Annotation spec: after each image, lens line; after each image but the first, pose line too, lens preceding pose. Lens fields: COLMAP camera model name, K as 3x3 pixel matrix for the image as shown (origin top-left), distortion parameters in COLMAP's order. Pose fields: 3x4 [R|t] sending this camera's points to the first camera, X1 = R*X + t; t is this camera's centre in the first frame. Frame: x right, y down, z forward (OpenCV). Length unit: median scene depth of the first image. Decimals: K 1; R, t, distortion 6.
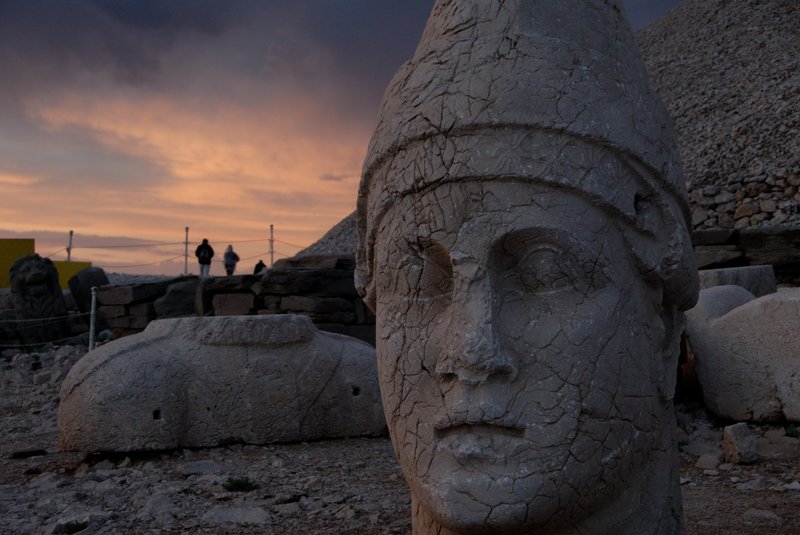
lens RADIAL K [[1573.1, 0, 400.1], [0, 1573.1, 286.1], [0, 0, 1]] dist [0.368852, 0.047639]
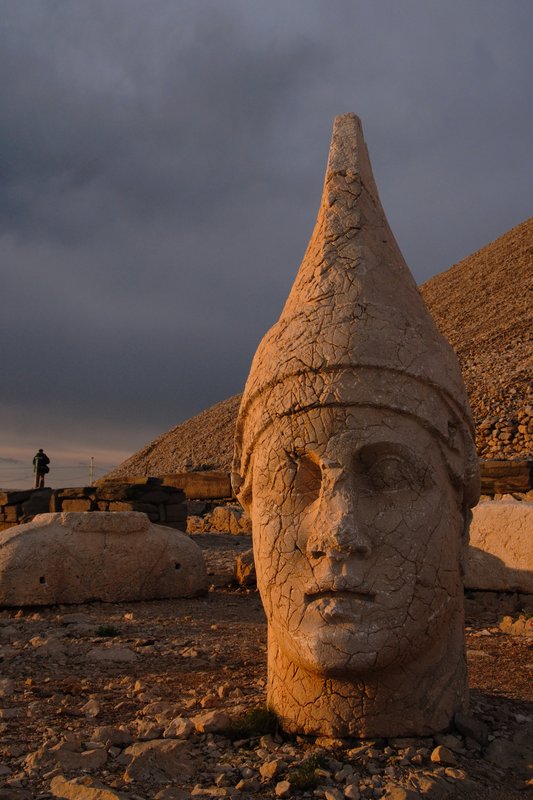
lens RADIAL K [[986.0, 0, 266.5], [0, 986.0, 400.0], [0, 0, 1]] dist [0.002080, 0.003966]
pose [[0.994208, 0.031917, 0.102620, -0.097058], [-0.021206, 0.994369, -0.103827, 0.015604], [-0.105356, 0.101049, 0.989287, 0.176171]]
